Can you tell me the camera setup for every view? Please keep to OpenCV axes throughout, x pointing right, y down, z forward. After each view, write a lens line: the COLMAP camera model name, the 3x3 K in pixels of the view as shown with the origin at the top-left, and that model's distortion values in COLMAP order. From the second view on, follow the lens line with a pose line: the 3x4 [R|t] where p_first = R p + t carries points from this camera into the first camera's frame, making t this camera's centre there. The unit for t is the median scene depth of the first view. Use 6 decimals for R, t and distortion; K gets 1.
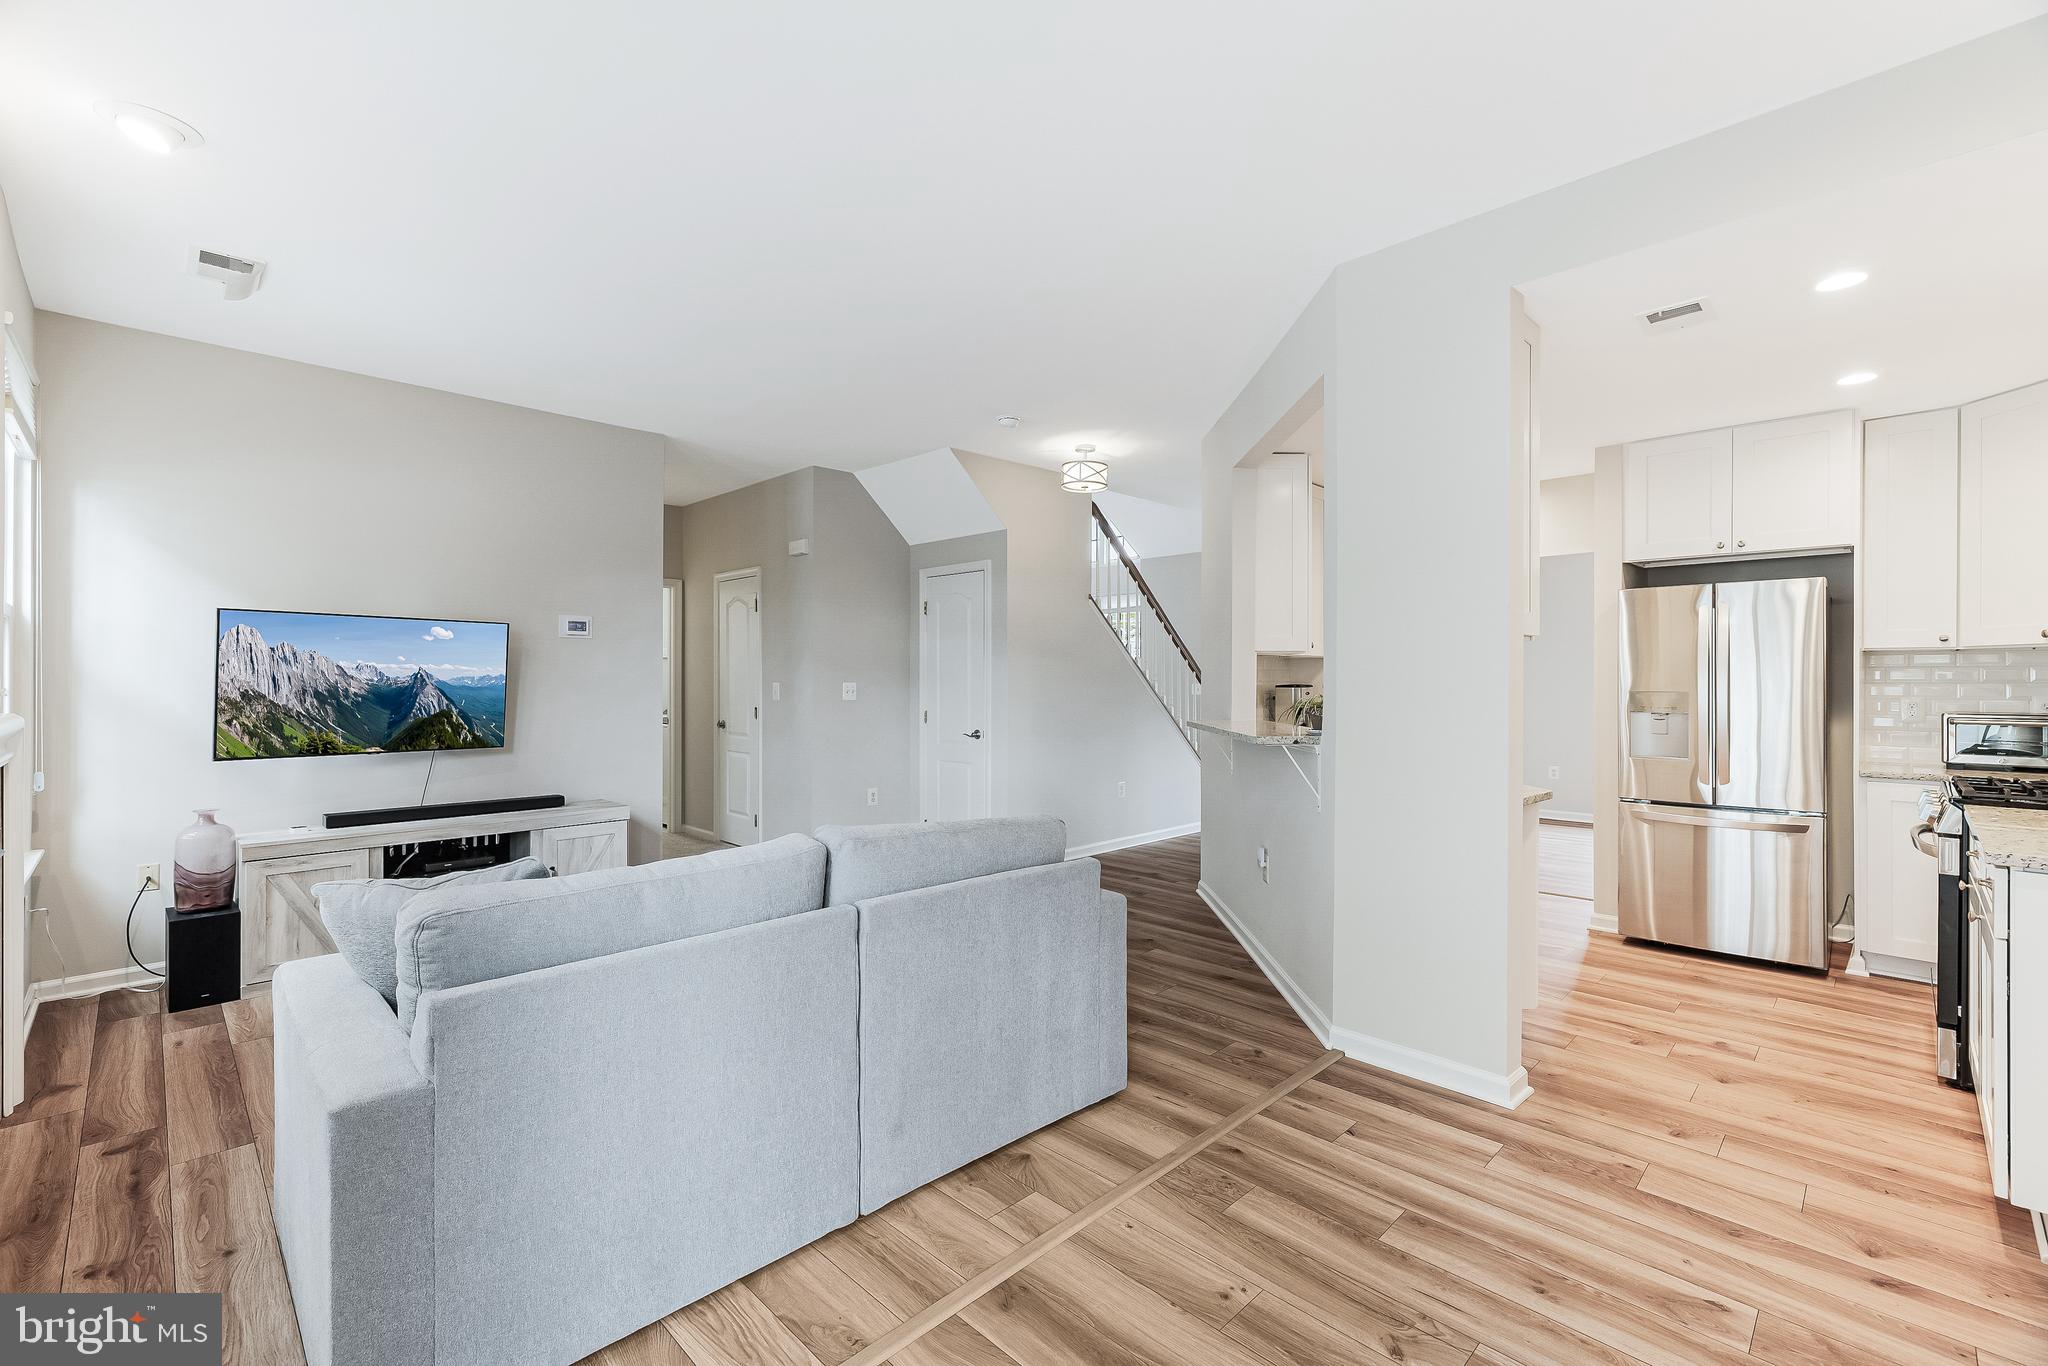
lens RADIAL K [[865.1, 0, 1014.0], [0, 865.1, 680.2], [0, 0, 1]] dist [-0.000599, -0.000049]
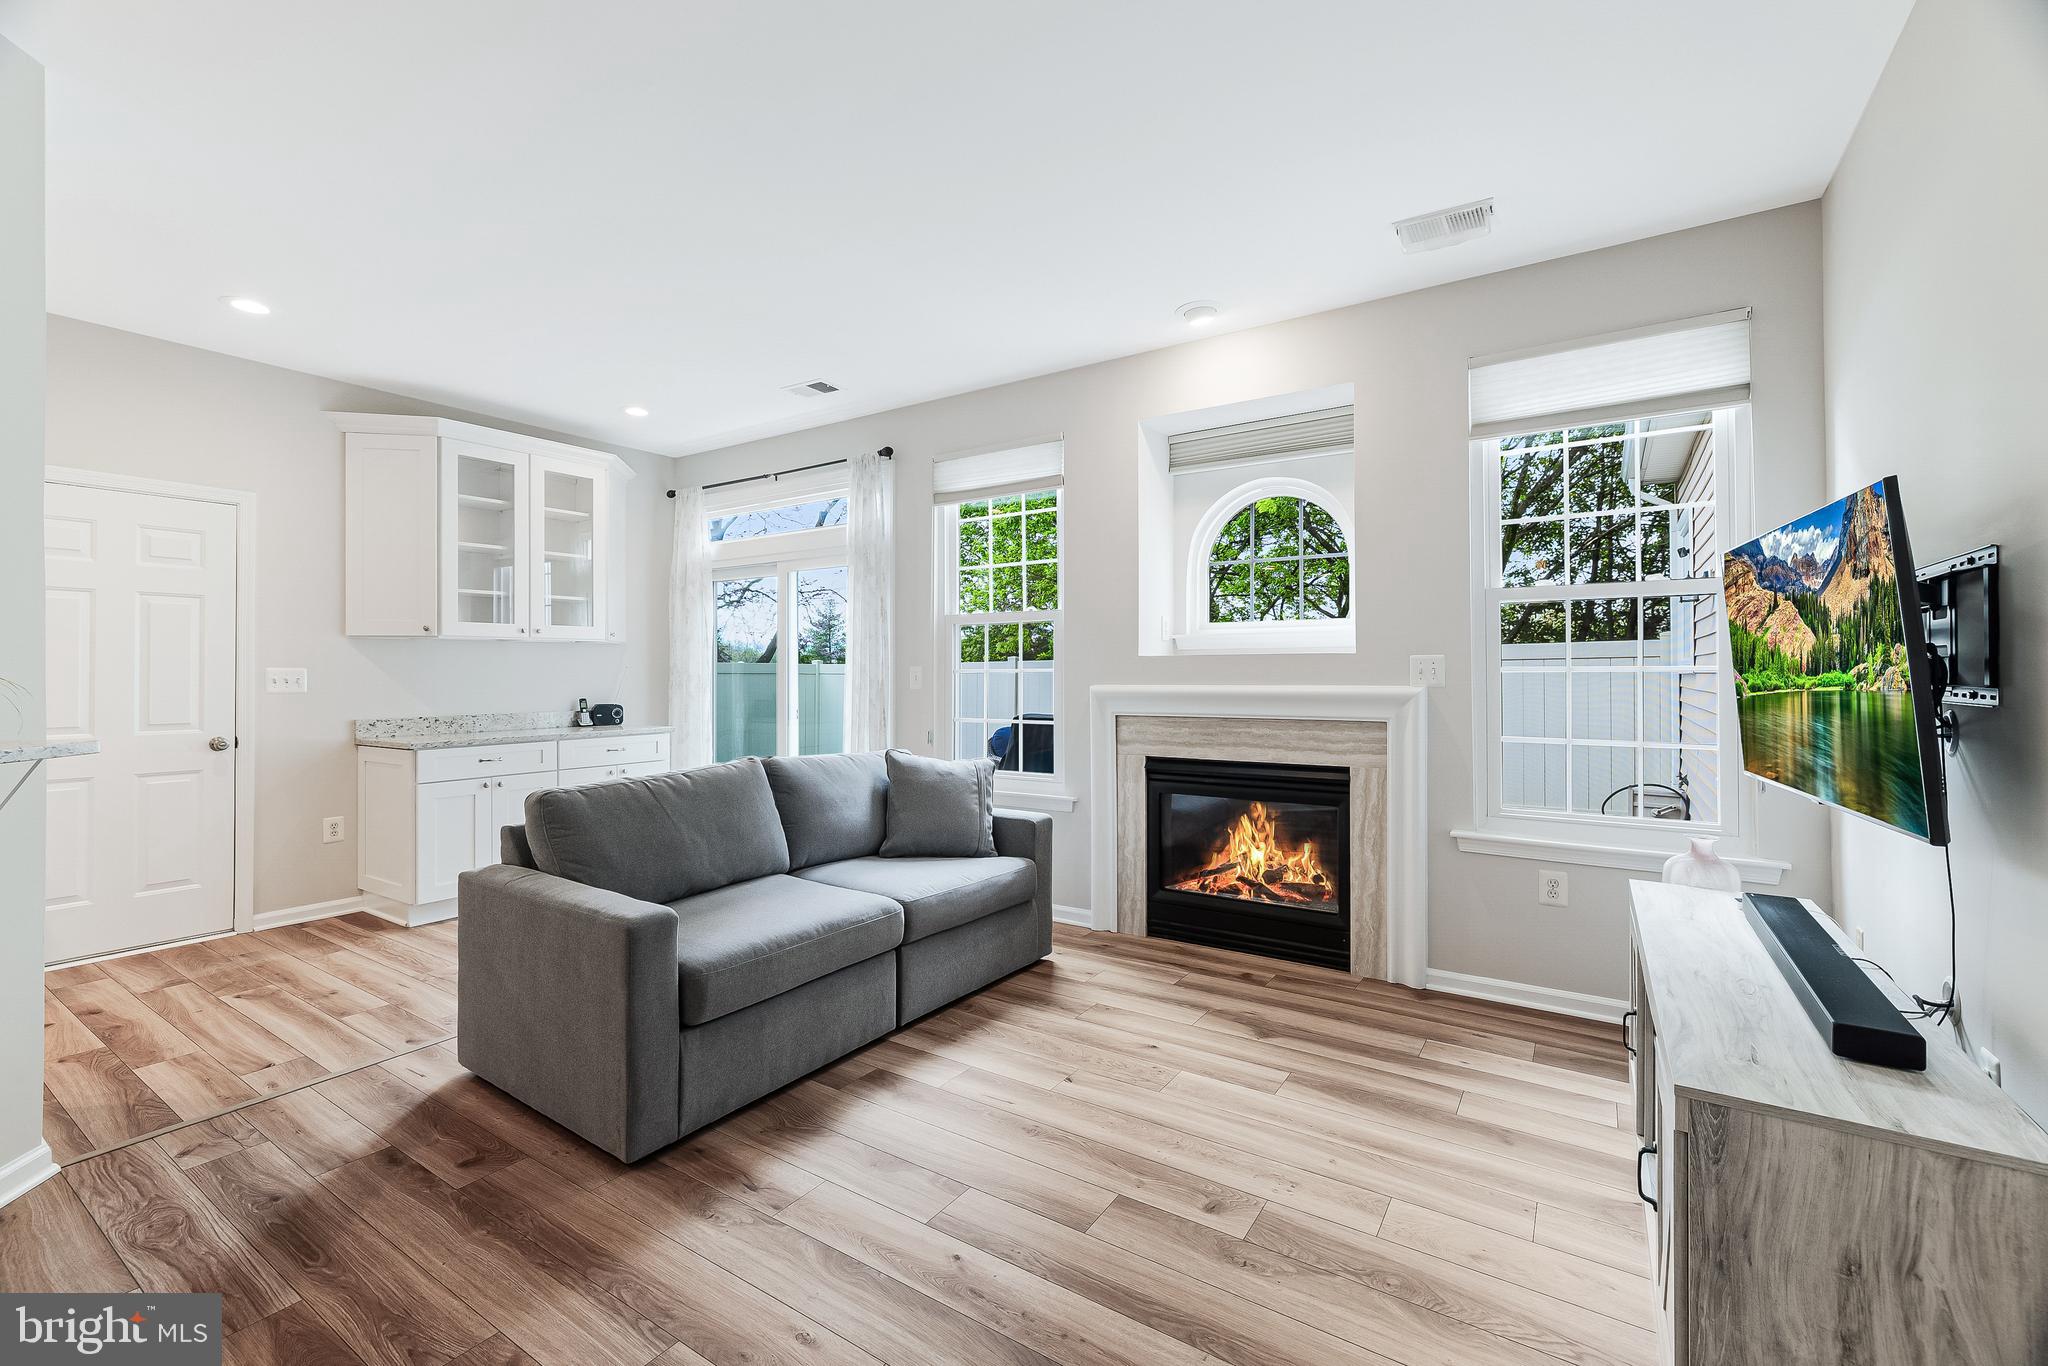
lens RADIAL K [[865.1, 0, 1011.2], [0, 865.1, 666.0], [0, 0, 1]] dist [-0.000599, -0.000049]
pose [[-0.980547, -0.002946, -0.196265, -0.337403], [-0.001201, 0.999959, -0.009008, 0.022309], [0.196283, -0.008597, -0.980510, 2.374099]]
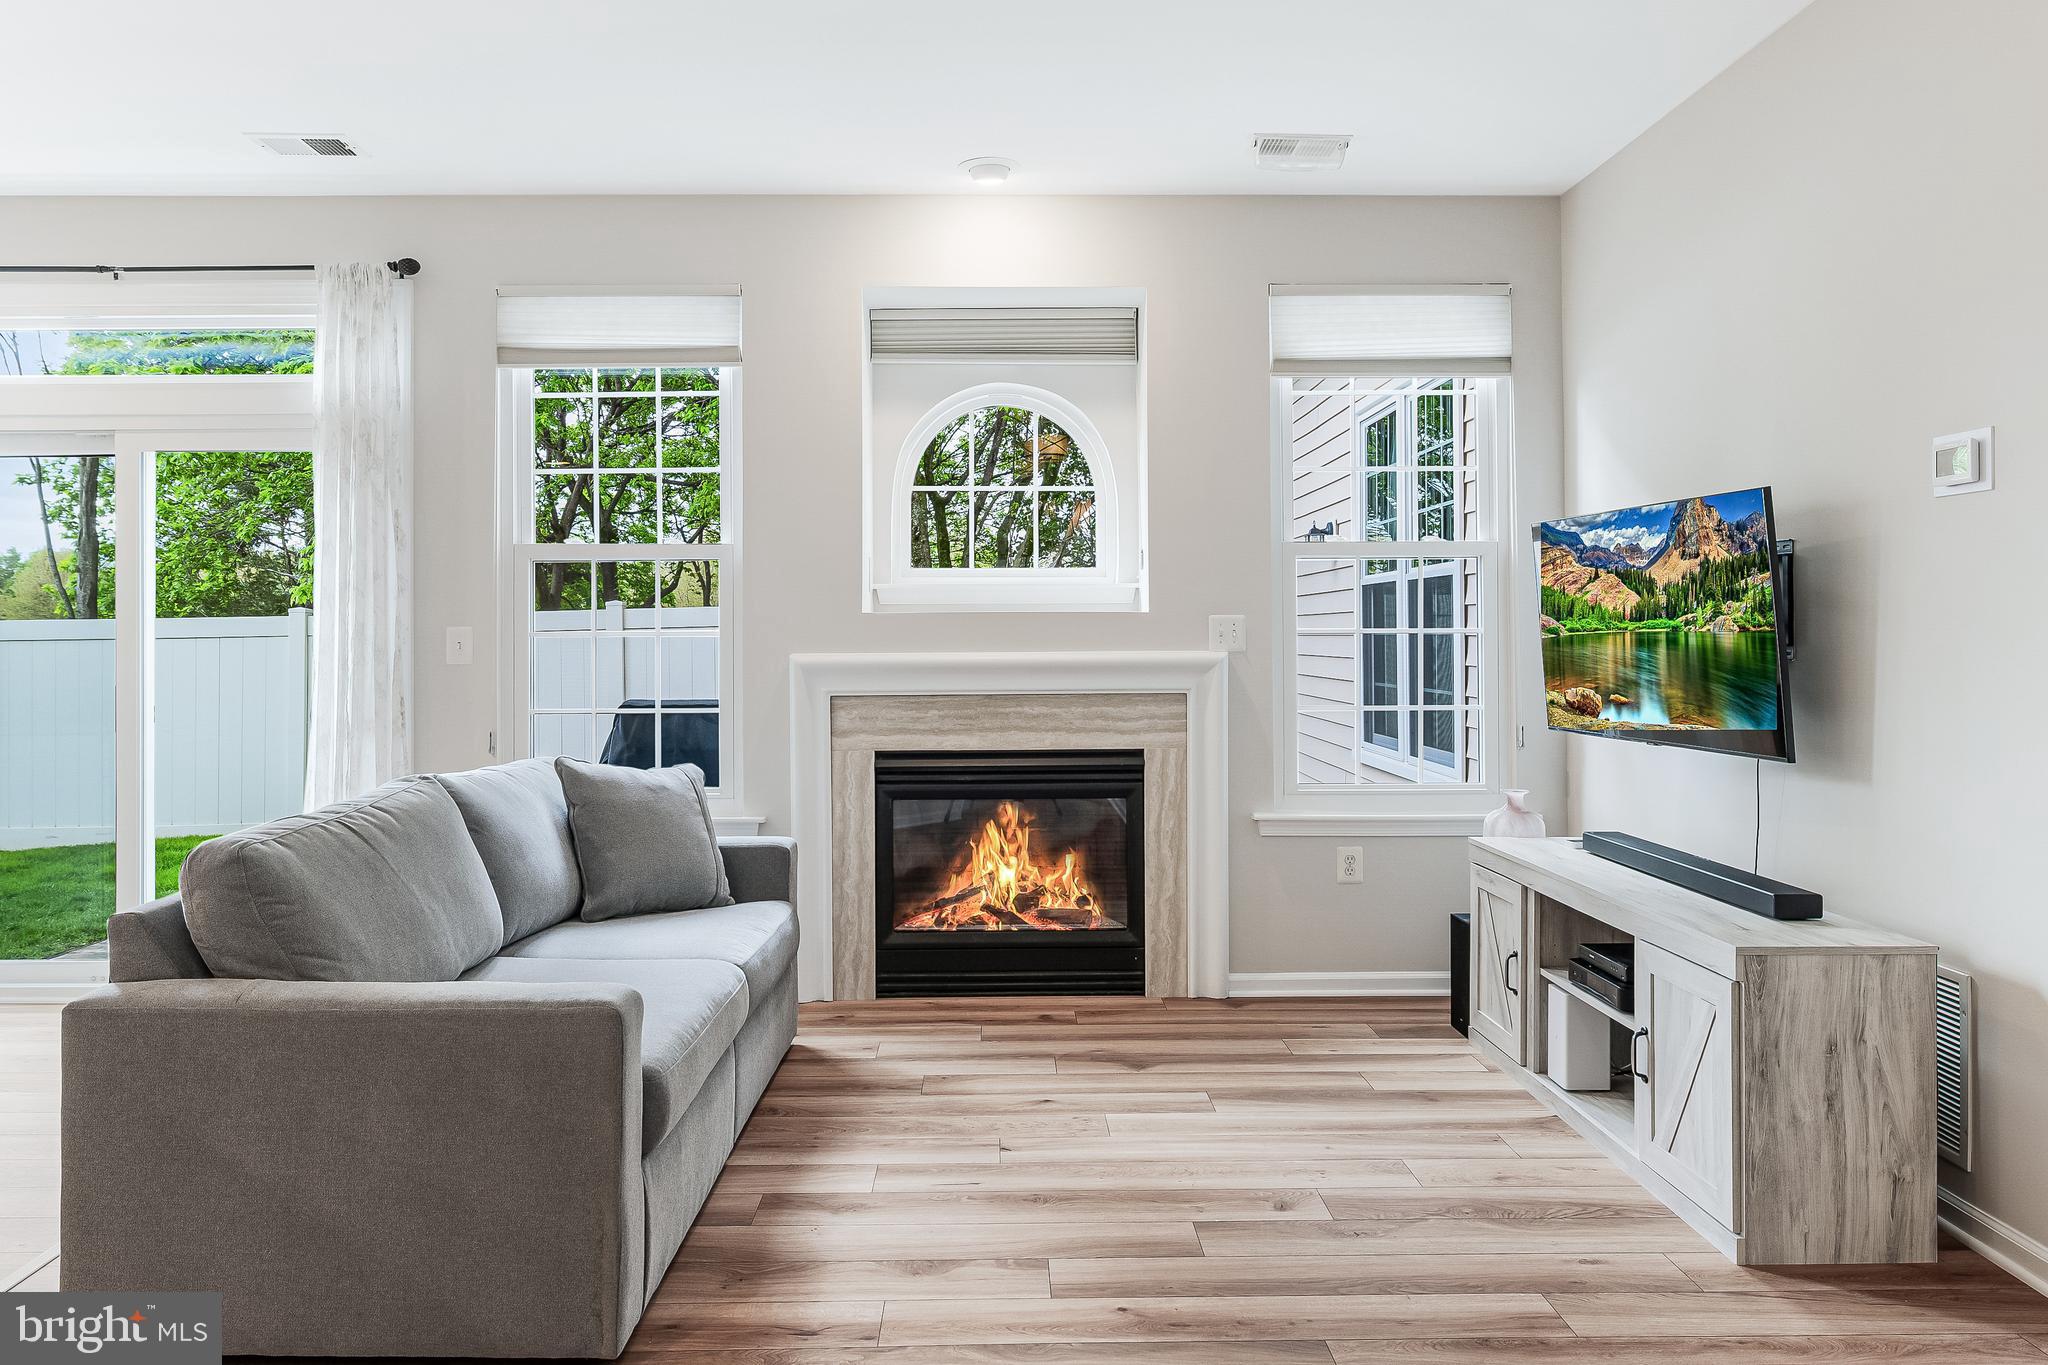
lens RADIAL K [[1418.6, 0, 1016.4], [0, 1418.6, 620.2], [0, 0, 1]] dist [-0.008669, 0.004571]
pose [[-0.698118, -0.007615, -0.715942, 0.380894], [0.001502, 0.999926, -0.012100, 0.021986], [0.715981, -0.009522, -0.698055, 2.318370]]
